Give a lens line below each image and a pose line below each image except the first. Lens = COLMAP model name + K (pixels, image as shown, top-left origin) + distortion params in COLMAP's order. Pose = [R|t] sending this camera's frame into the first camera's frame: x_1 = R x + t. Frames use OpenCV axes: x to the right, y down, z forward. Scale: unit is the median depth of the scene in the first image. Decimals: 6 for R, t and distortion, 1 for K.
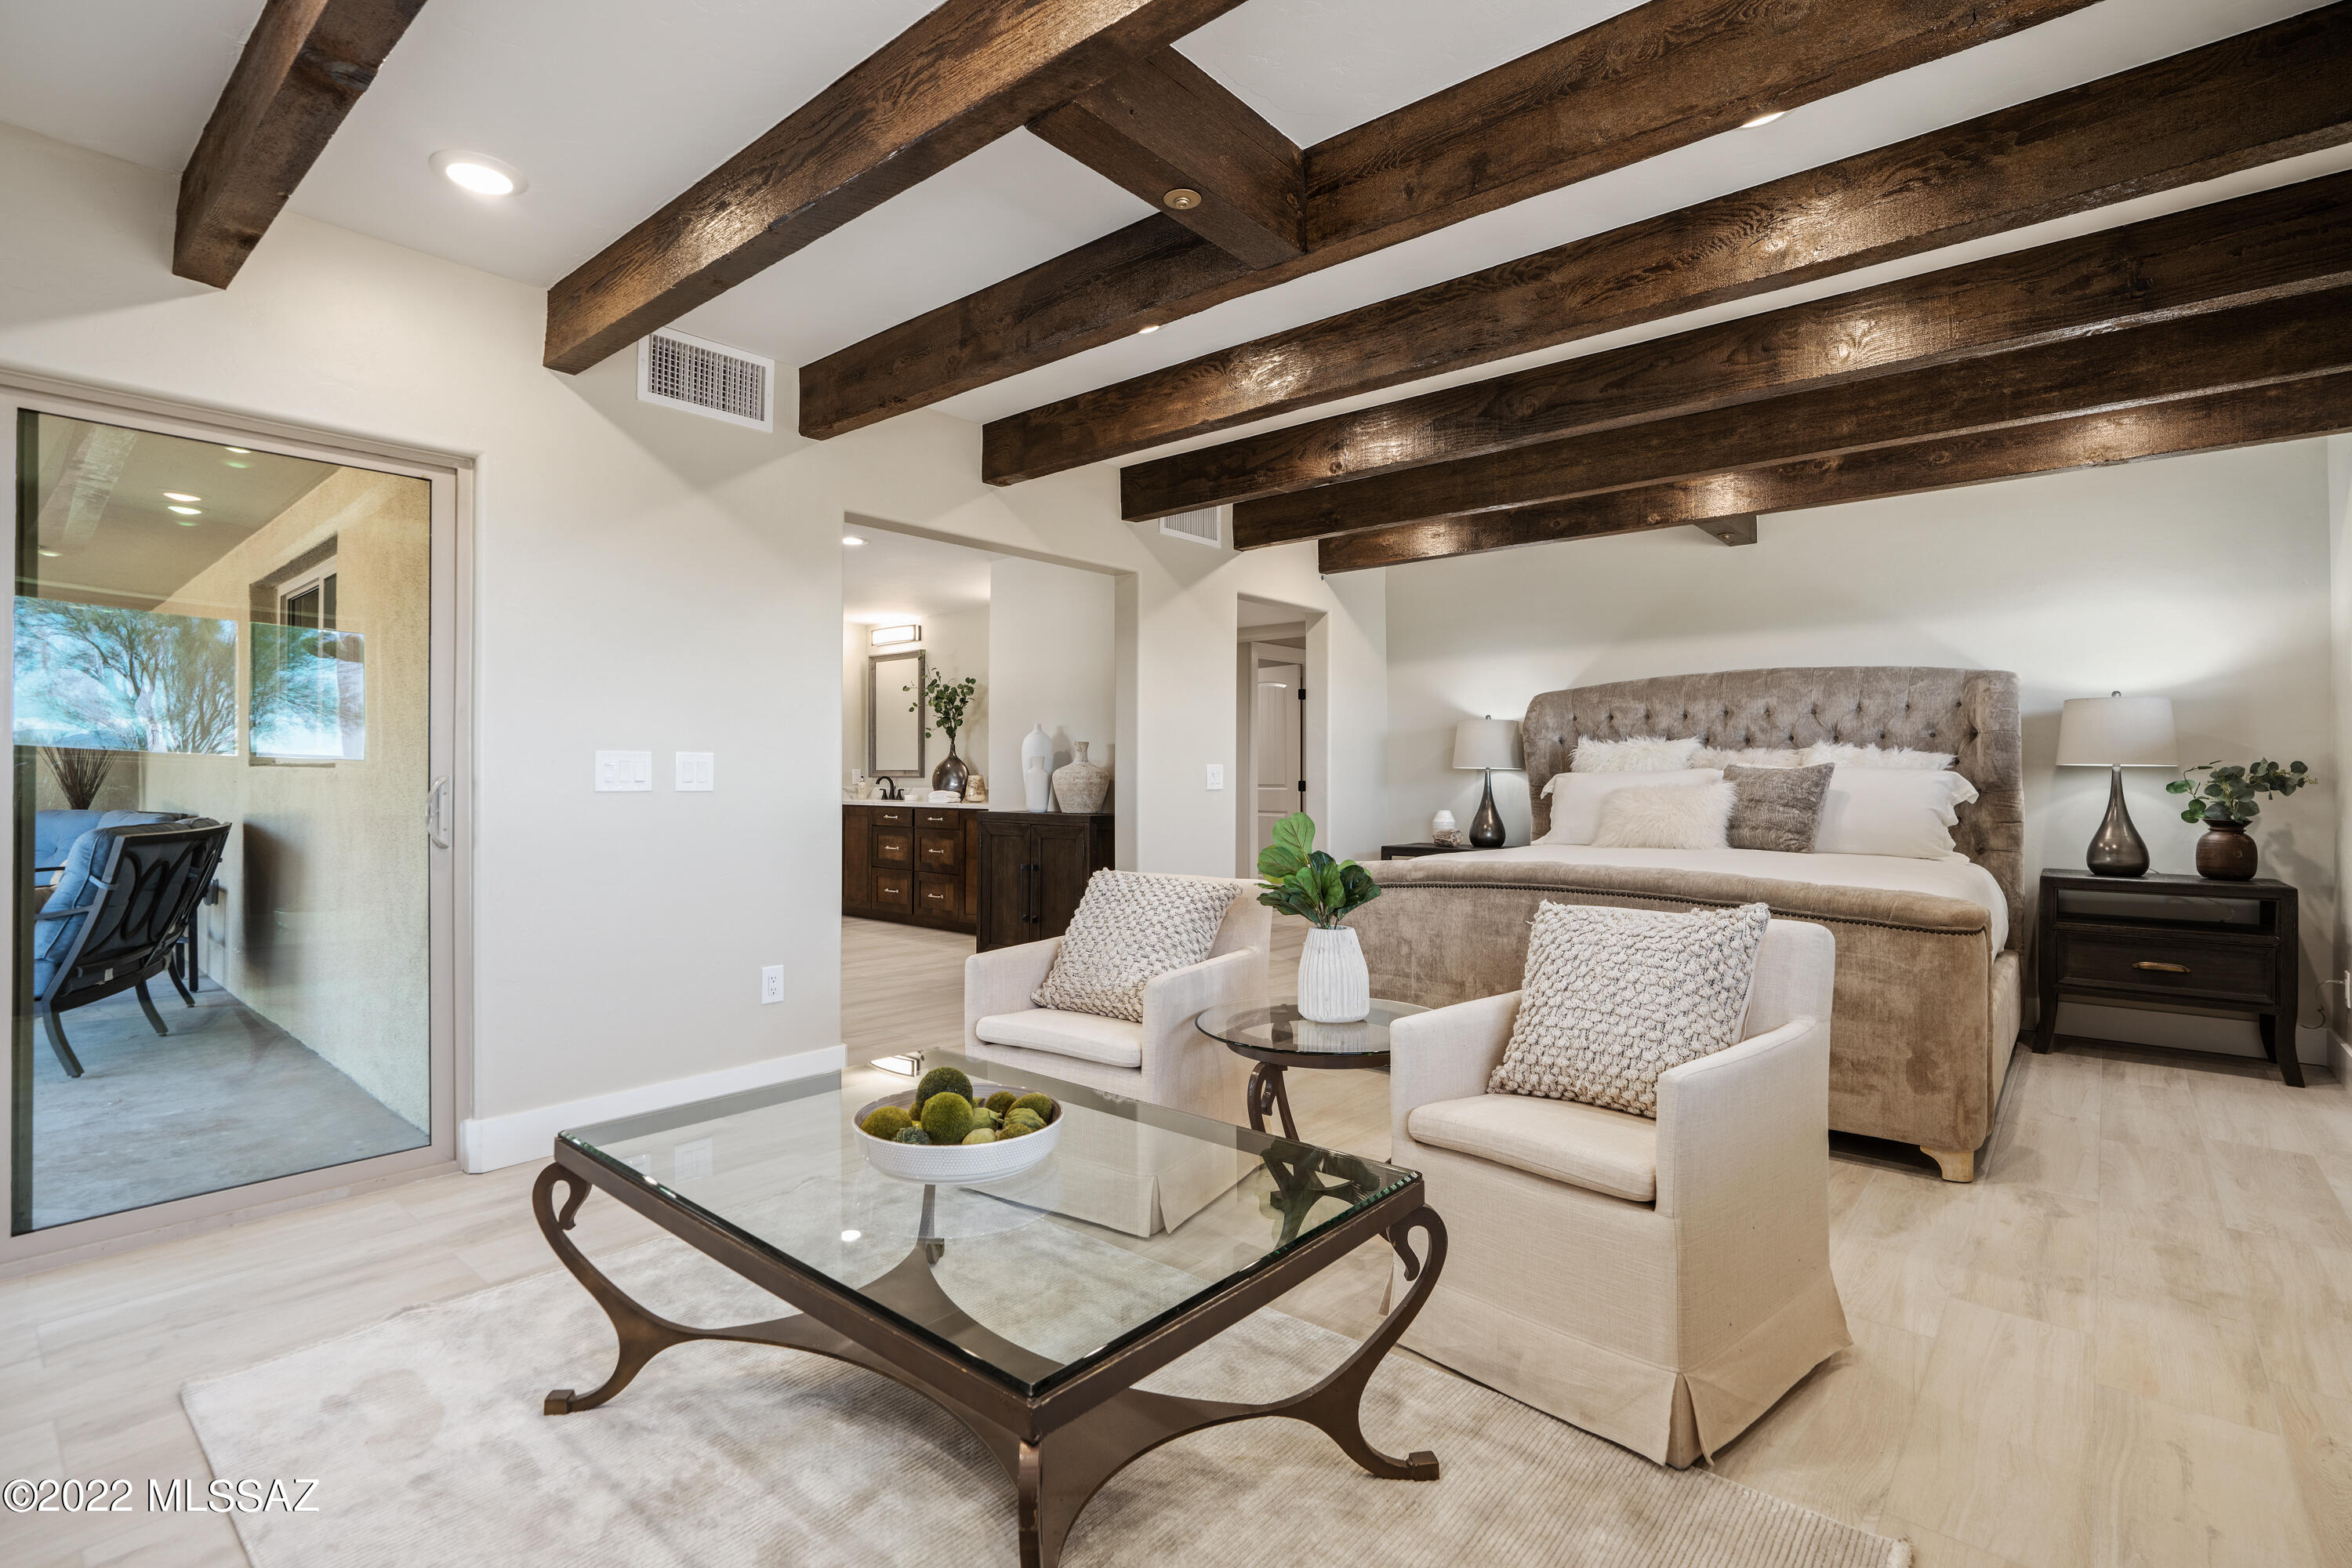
lens RADIAL K [[1092.7, 0, 1160.9], [0, 1092.7, 772.2], [0, 0, 1]] dist [-0.052021, 0.016842]
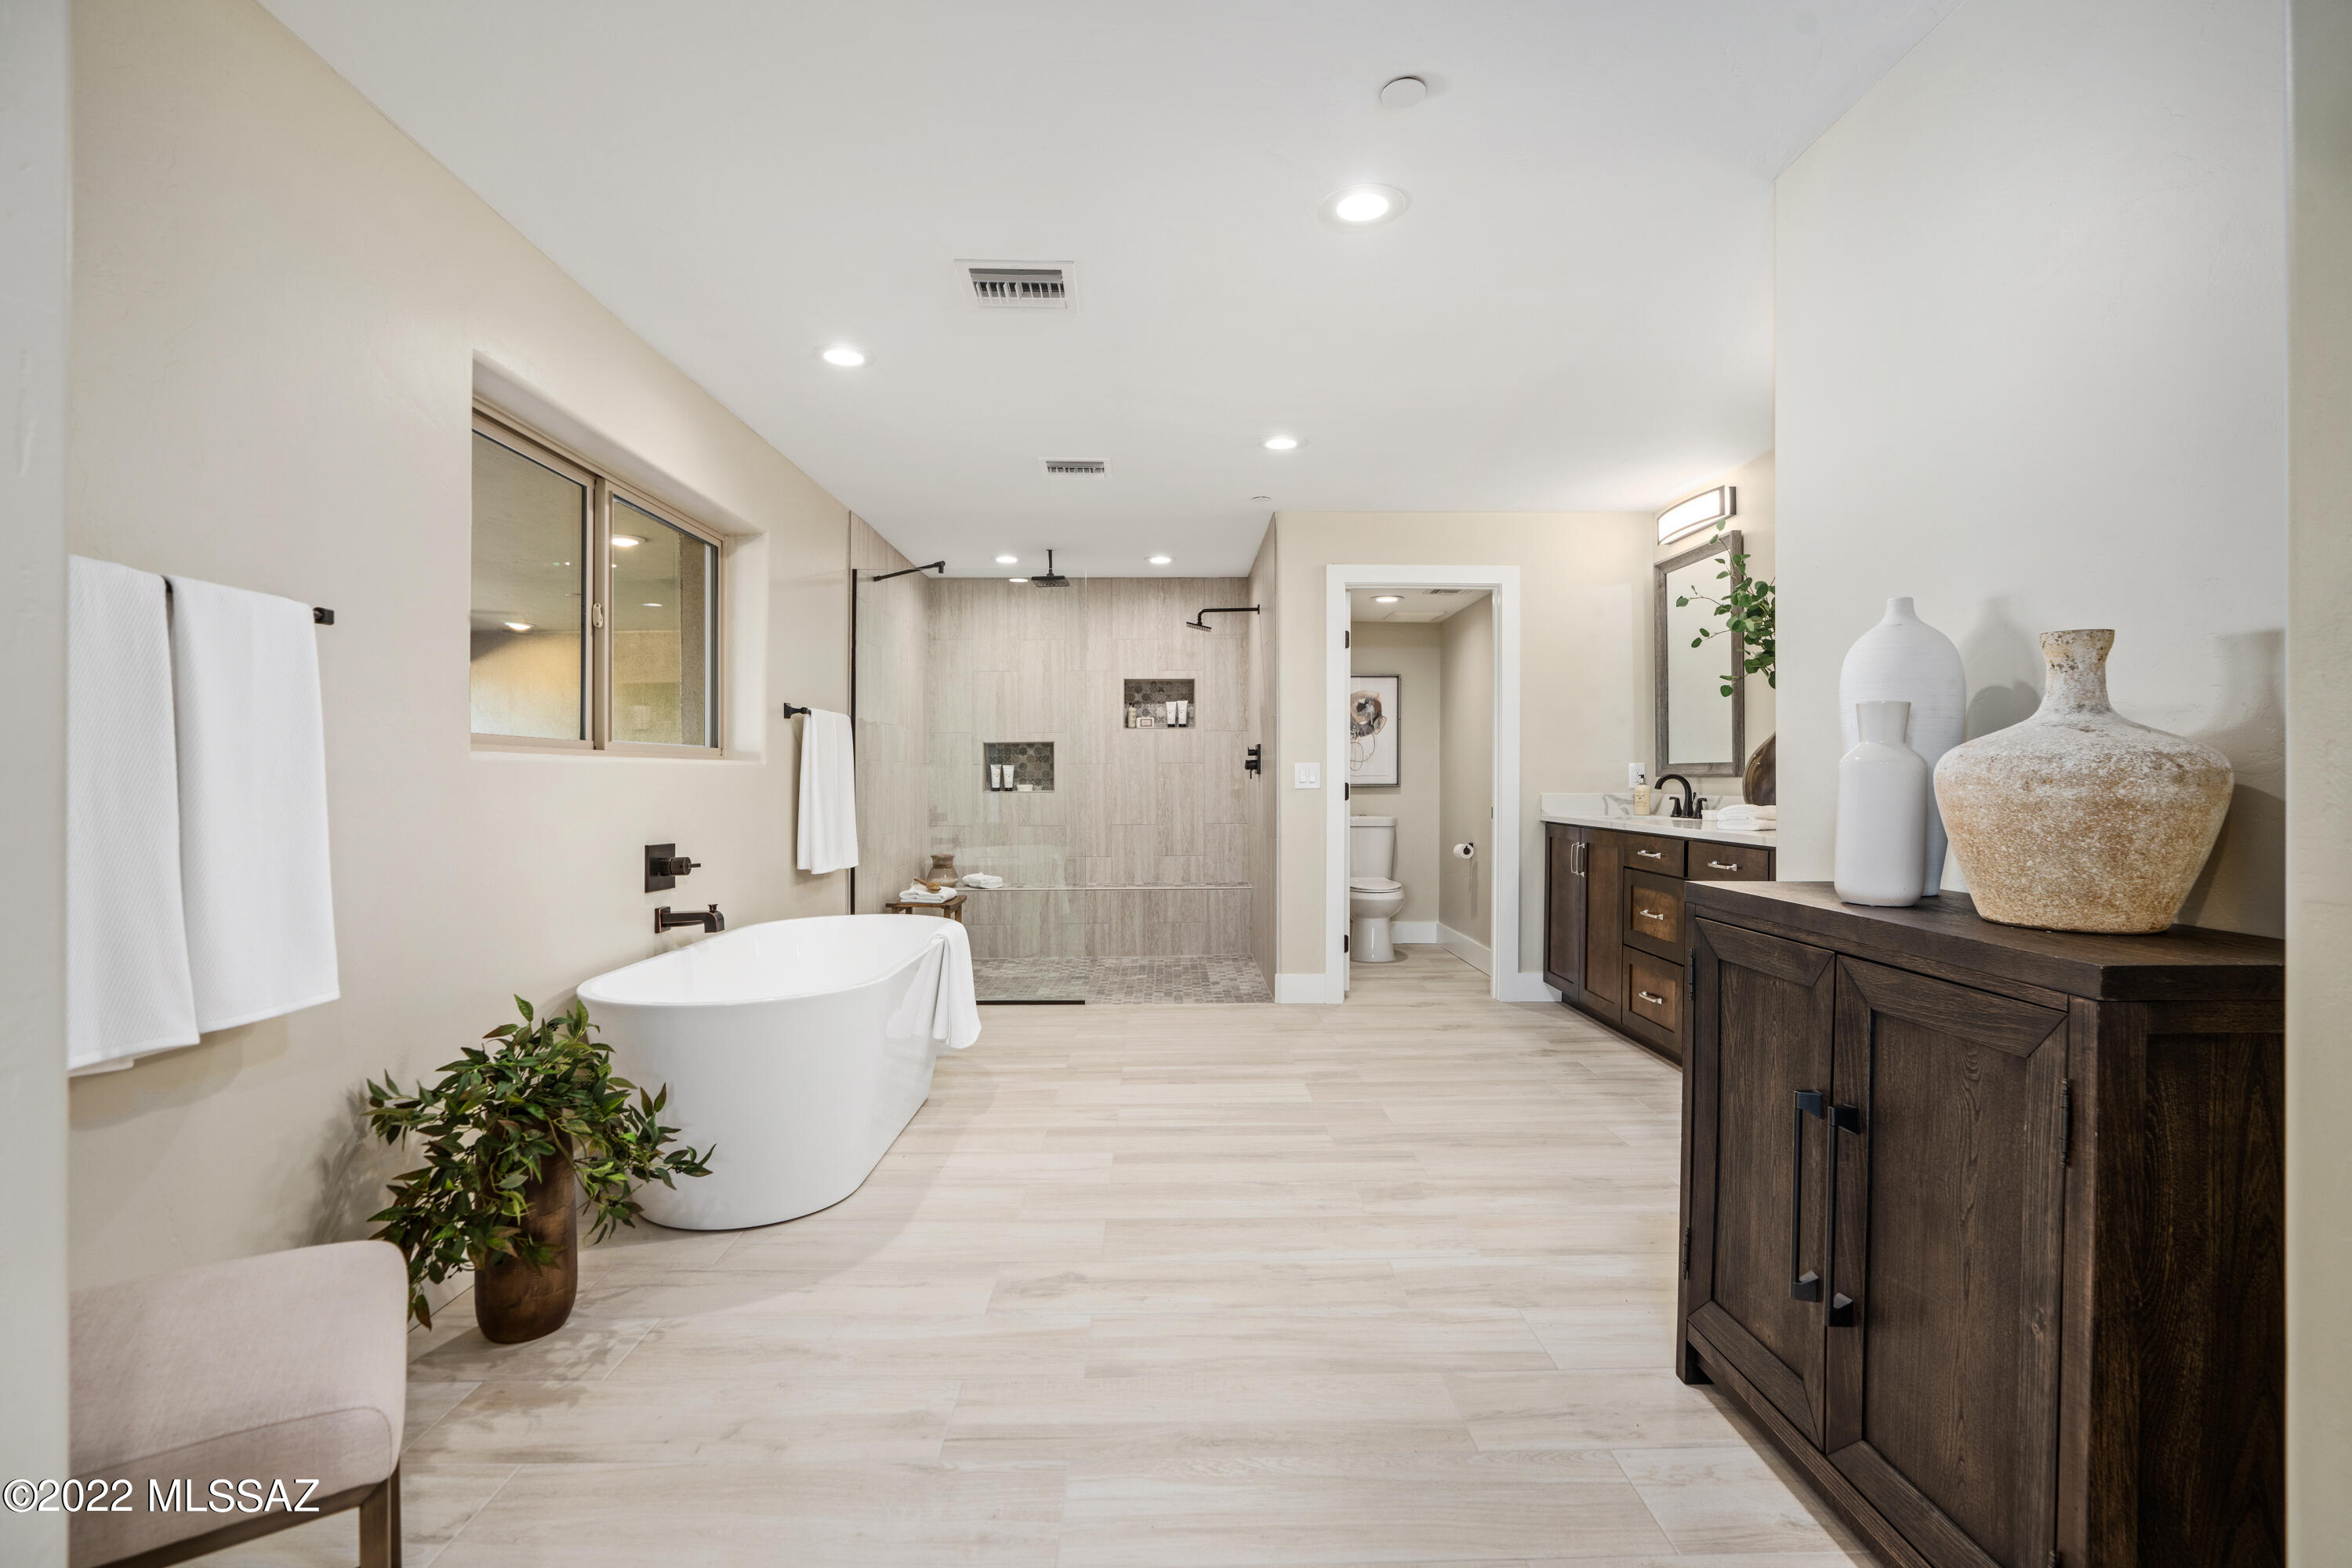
lens RADIAL K [[1092.7, 0, 1160.9], [0, 1092.7, 772.2], [0, 0, 1]] dist [-0.052021, 0.016842]
pose [[0.669051, 0.000199, -0.743216, -0.023080], [0.000459, 1.000000, 0.000681, 0.002001], [0.743216, -0.000797, 0.669051, 0.475265]]
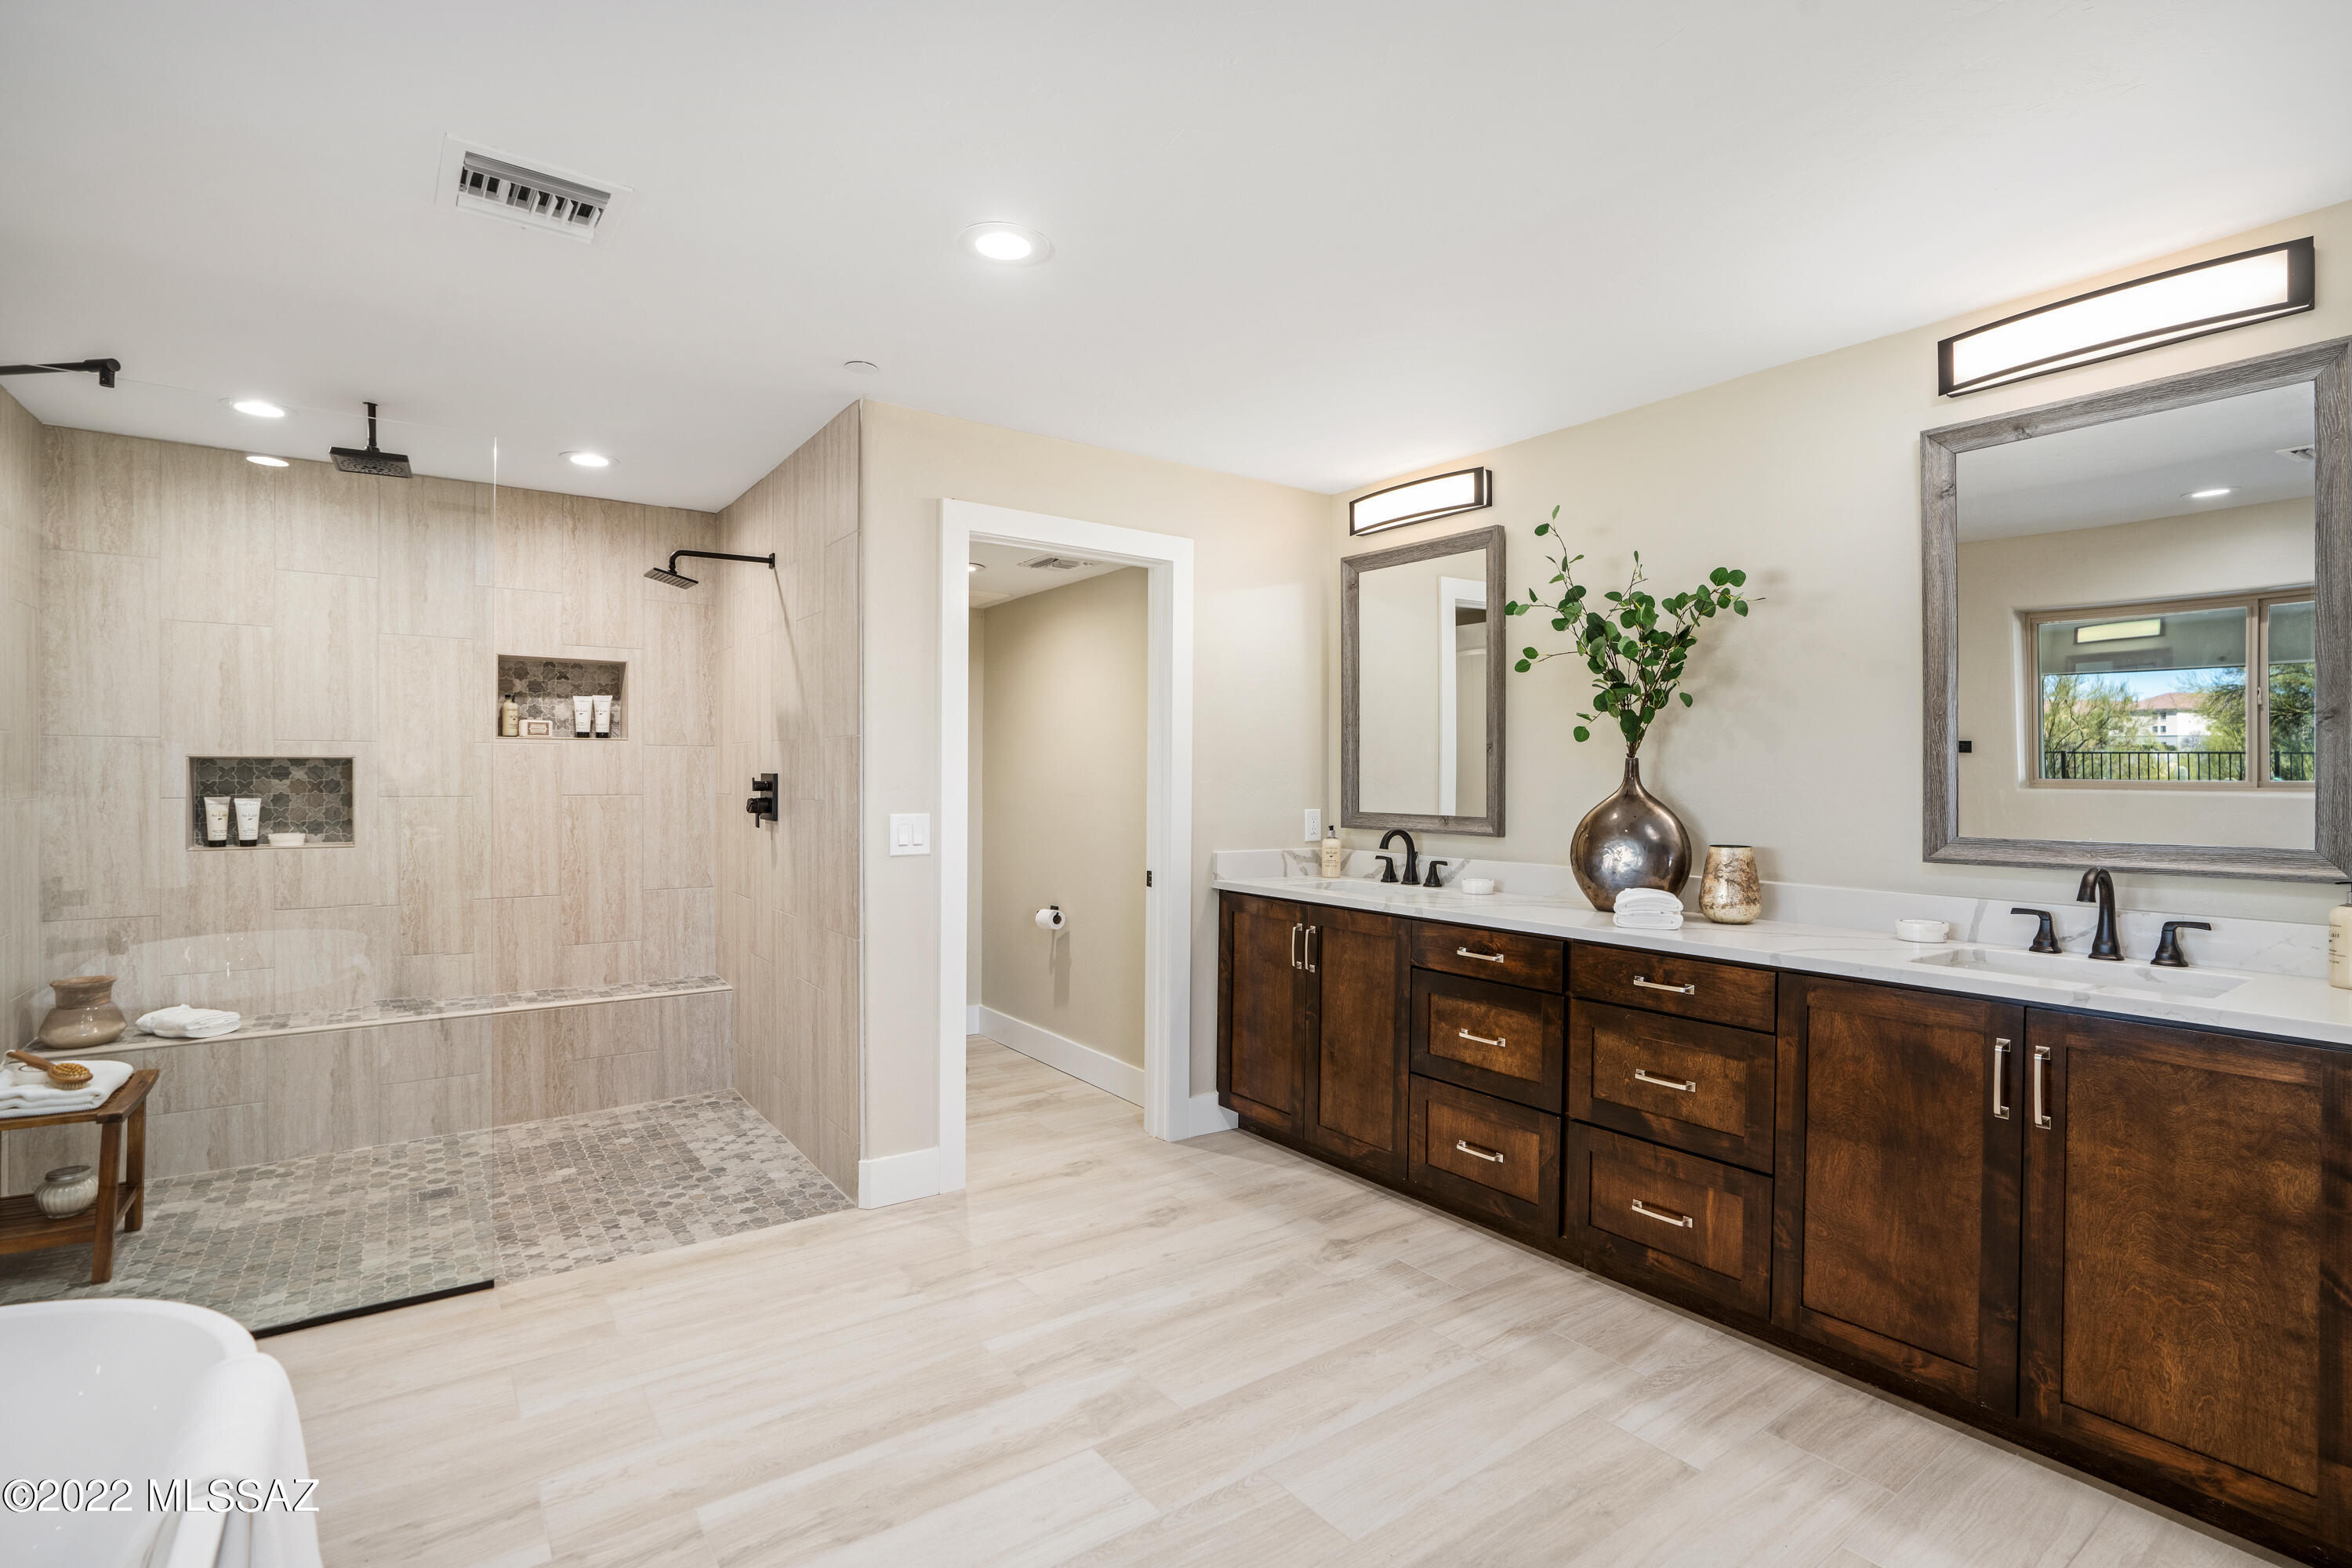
lens RADIAL K [[1090.8, 0, 1176.0], [0, 1090.8, 784.0], [0, 0, 1]] dist [-0.043514, 0.018591]
pose [[0.978078, 0.013346, -0.207811, -0.267023], [-0.011281, 0.999875, 0.011116, -0.019397], [0.207933, -0.008528, 0.978106, 0.601581]]
